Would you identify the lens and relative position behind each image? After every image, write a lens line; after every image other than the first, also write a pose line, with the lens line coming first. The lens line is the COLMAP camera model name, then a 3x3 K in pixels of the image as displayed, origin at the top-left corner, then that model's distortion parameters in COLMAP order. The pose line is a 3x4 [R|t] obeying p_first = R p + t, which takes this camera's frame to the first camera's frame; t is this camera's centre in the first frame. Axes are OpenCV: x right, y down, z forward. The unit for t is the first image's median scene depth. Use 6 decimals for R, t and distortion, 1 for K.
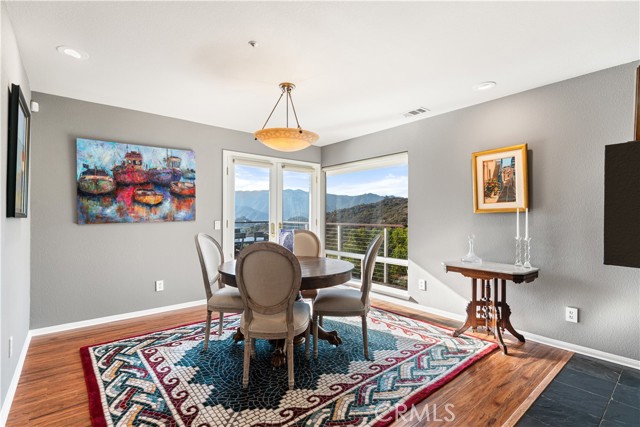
lens RADIAL K [[306.3, 0, 320.4], [0, 306.3, 214.9], [0, 0, 1]] dist [0.002563, -0.001516]
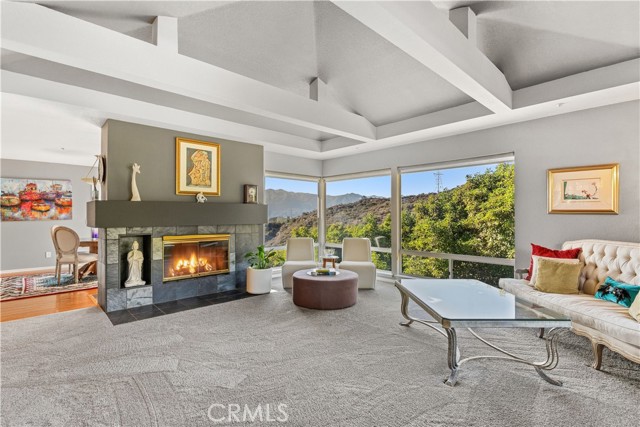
lens RADIAL K [[306.3, 0, 317.1], [0, 306.3, 214.8], [0, 0, 1]] dist [0.002563, -0.001516]
pose [[0.998983, -0.005450, 0.044764, 1.028360], [0.005456, 0.999985, 0.000004, -0.000552], [-0.044764, 0.000240, 0.998998, -0.934397]]
